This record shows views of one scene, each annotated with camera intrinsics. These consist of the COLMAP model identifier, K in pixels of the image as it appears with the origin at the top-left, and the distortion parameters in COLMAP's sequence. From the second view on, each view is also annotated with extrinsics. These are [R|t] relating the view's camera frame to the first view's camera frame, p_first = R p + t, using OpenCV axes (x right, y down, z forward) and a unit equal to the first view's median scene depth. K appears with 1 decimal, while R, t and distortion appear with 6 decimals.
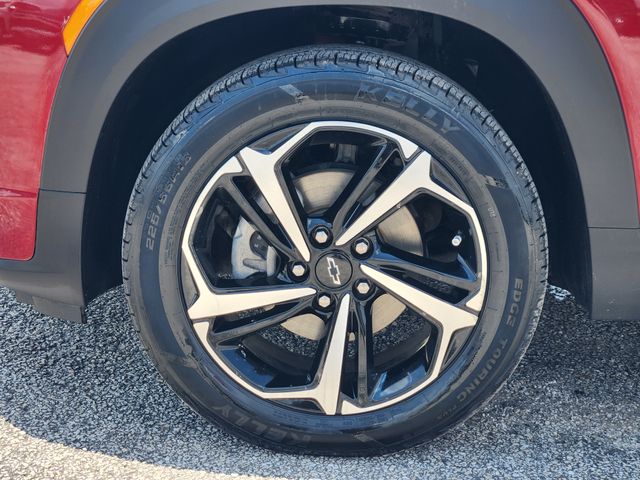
lens RADIAL K [[1290.7, 0, 301.2], [0, 1290.7, 240.8], [0, 0, 1]] dist [-0.741906, 8.889809]
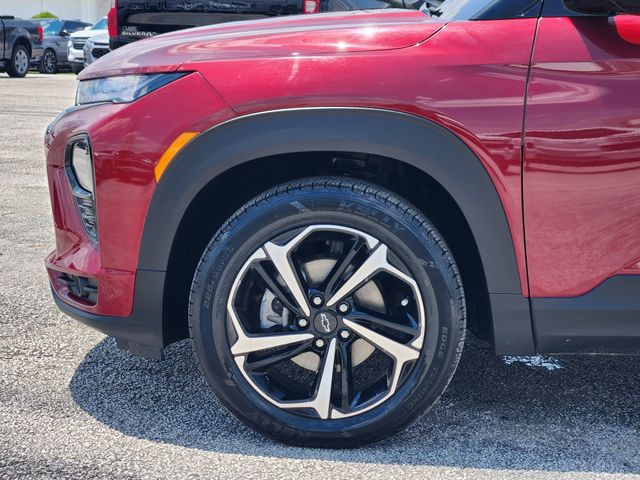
lens RADIAL K [[1290.7, 0, 301.2], [0, 1290.7, 240.8], [0, 0, 1]] dist [-0.741906, 8.889809]
pose [[0.998871, 0.000186, -0.047495, 0.069304], [-0.005351, 0.994067, -0.108640, 0.093399], [0.047193, 0.108771, 0.992946, -0.540594]]
